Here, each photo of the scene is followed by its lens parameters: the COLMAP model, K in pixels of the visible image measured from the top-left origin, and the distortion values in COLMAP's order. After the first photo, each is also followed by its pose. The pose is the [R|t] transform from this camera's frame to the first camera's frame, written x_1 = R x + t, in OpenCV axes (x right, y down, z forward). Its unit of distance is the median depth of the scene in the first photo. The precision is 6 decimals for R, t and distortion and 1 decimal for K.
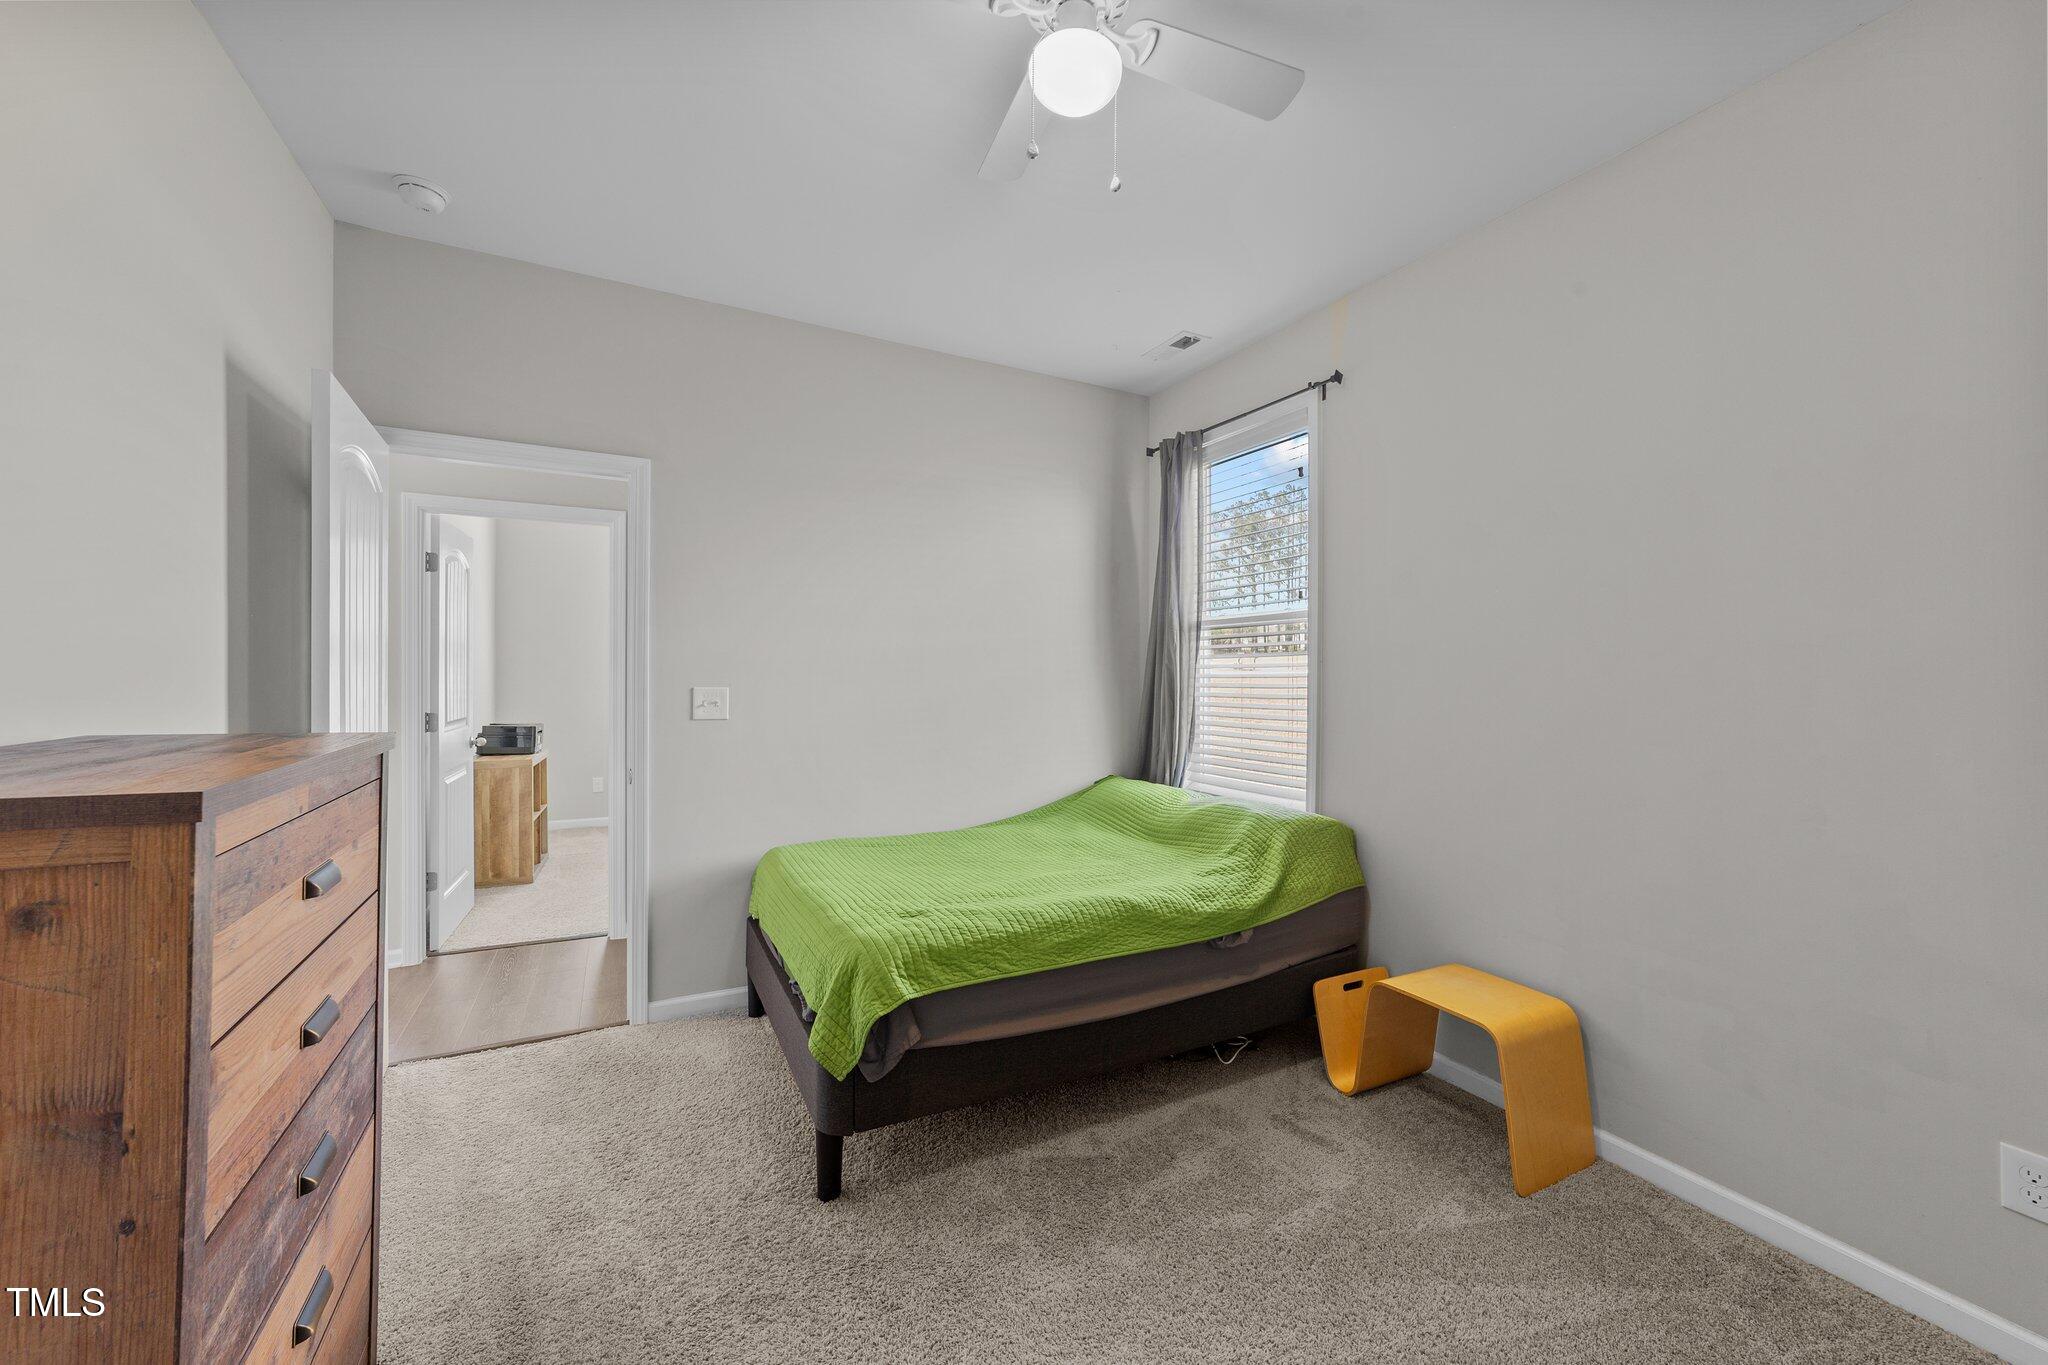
lens RADIAL K [[785.2, 0, 1026.6], [0, 785.2, 675.4], [0, 0, 1]] dist [-0.019153, 0.008205]
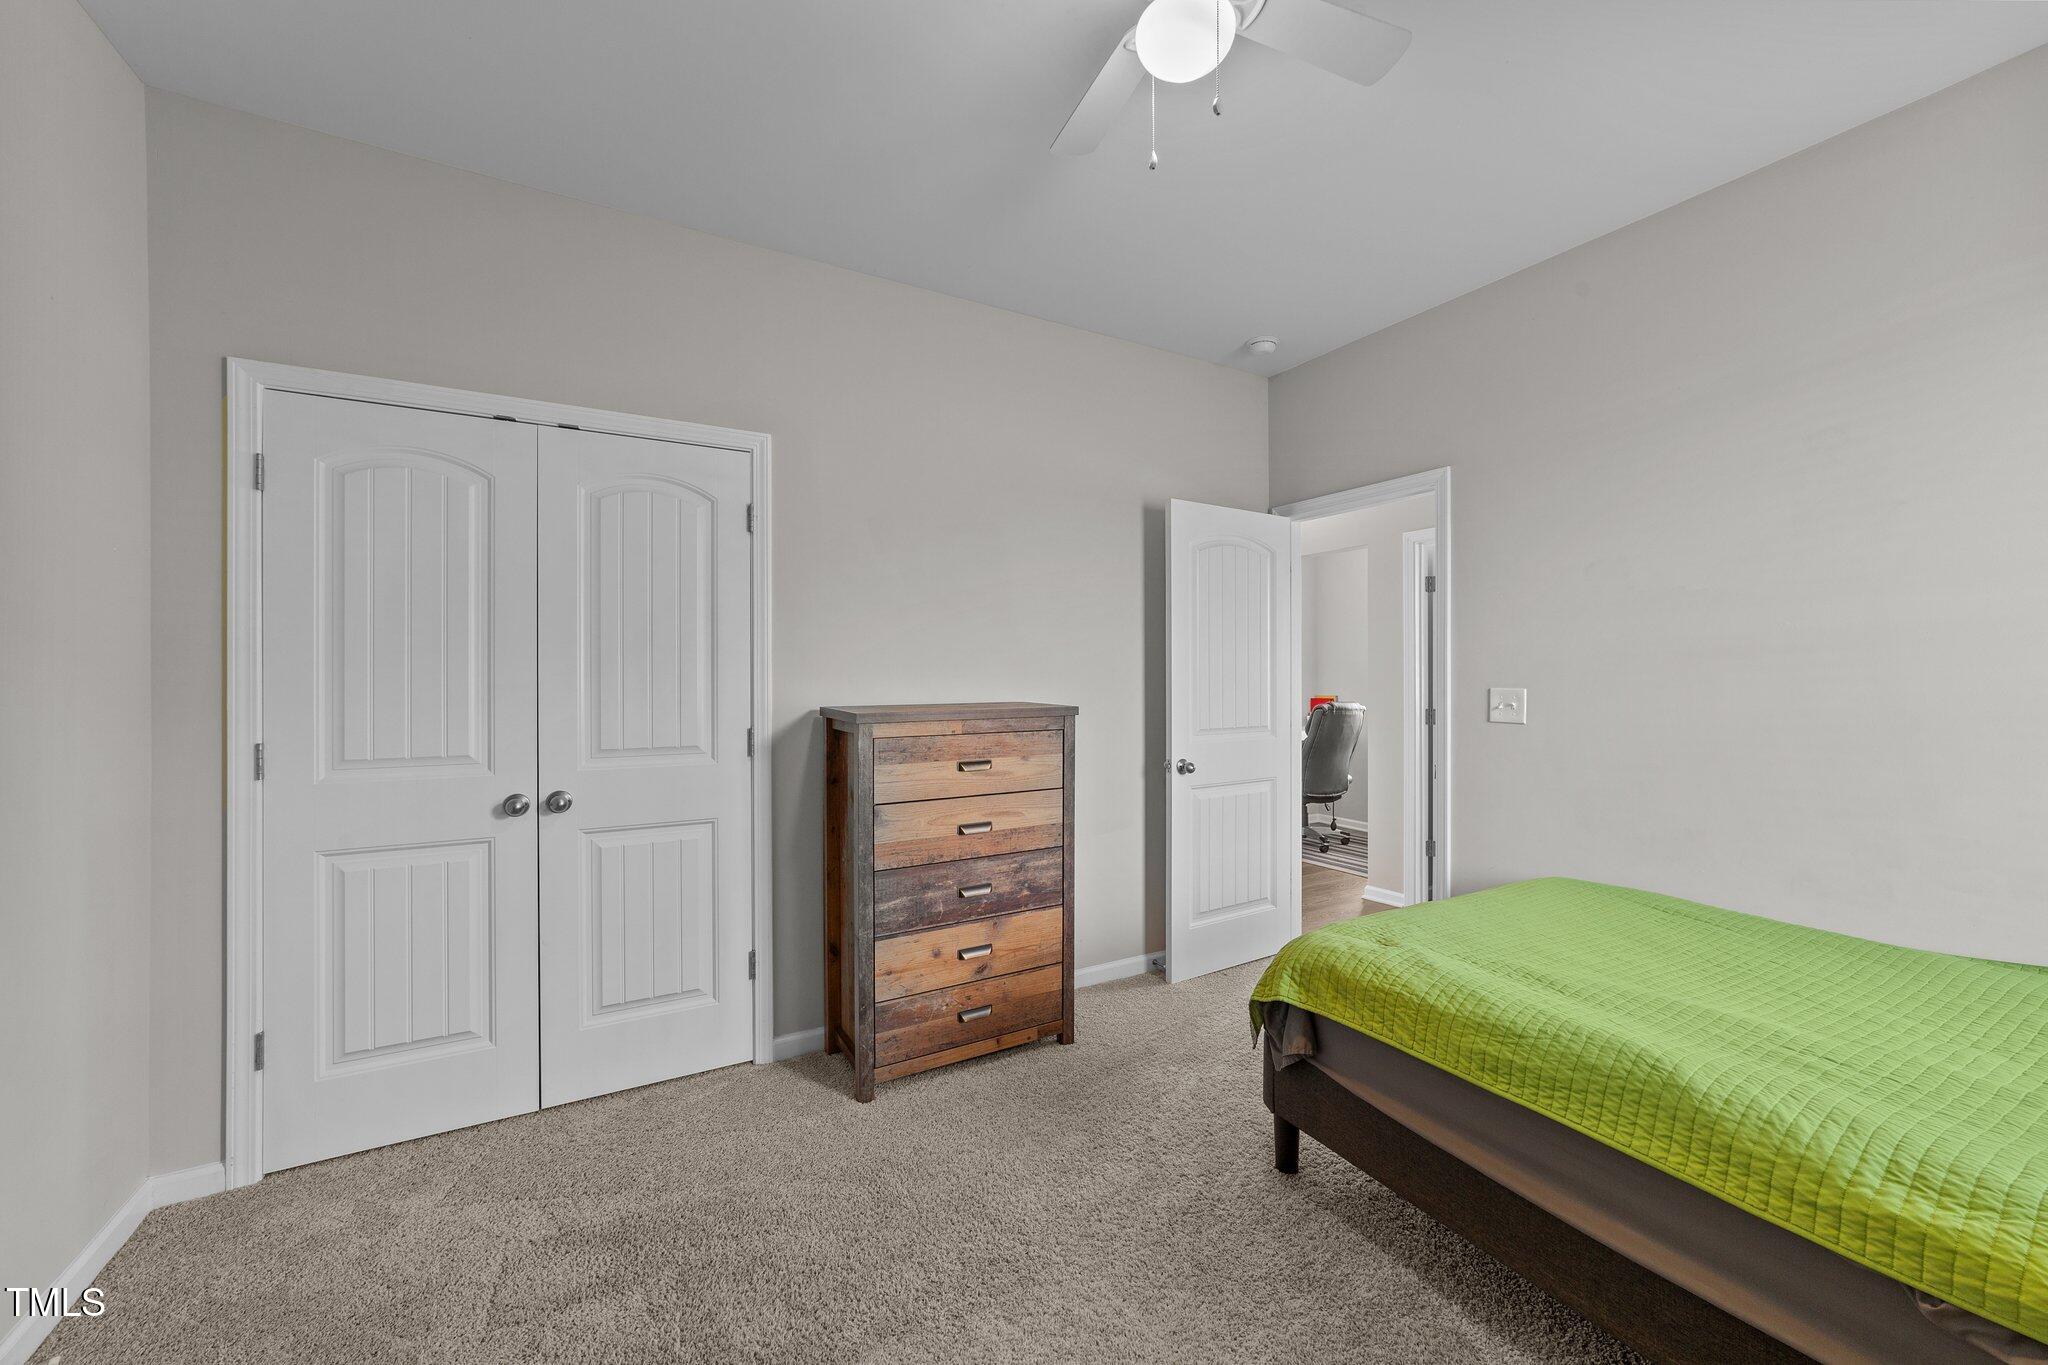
lens RADIAL K [[785.2, 0, 1026.6], [0, 785.2, 675.4], [0, 0, 1]] dist [-0.019153, 0.008205]
pose [[0.022676, -0.008633, -0.999706, 0.674417], [0.000758, 0.999963, -0.008618, 0.009712], [0.999743, -0.000563, 0.022682, 0.529944]]
